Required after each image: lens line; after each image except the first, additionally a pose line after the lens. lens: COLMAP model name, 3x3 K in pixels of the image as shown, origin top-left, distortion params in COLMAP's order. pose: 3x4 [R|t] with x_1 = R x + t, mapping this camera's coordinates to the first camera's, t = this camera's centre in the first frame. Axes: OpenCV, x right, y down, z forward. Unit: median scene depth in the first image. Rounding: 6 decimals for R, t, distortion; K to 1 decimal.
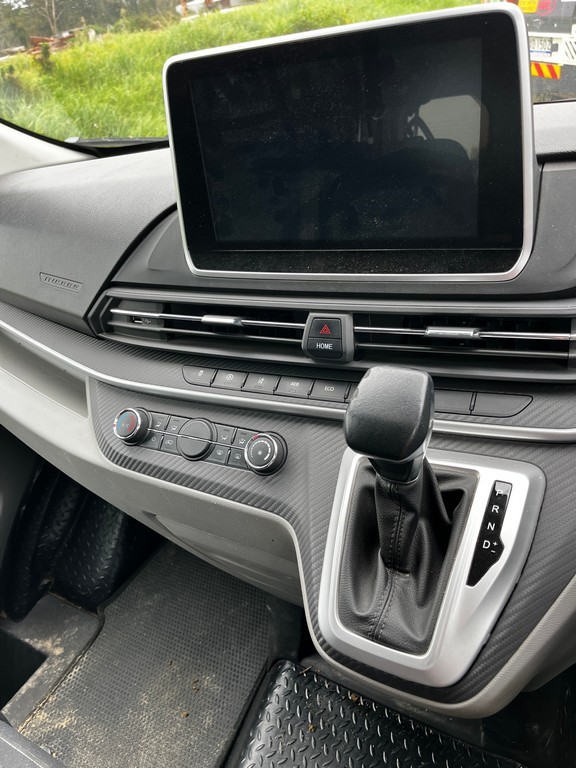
lens RADIAL K [[591.0, 0, 288.7], [0, 591.0, 359.5], [0, 0, 1]] dist [-0.000382, -0.009955]
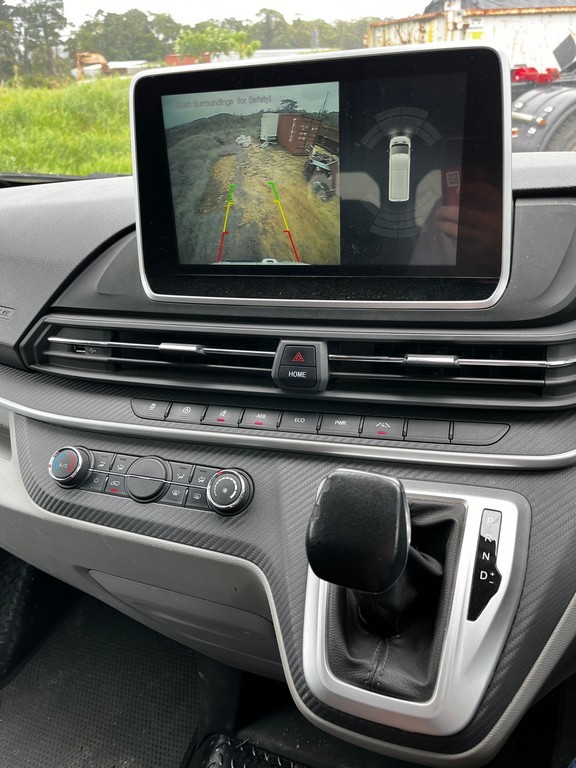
lens RADIAL K [[591.0, 0, 288.7], [0, 591.0, 359.5], [0, 0, 1]] dist [-0.000382, -0.009955]
pose [[0.984748, 0.020815, 0.172735, -0.111516], [-0.003262, 0.994852, -0.101287, 0.046933], [-0.173954, 0.099179, 0.979747, 0.060943]]
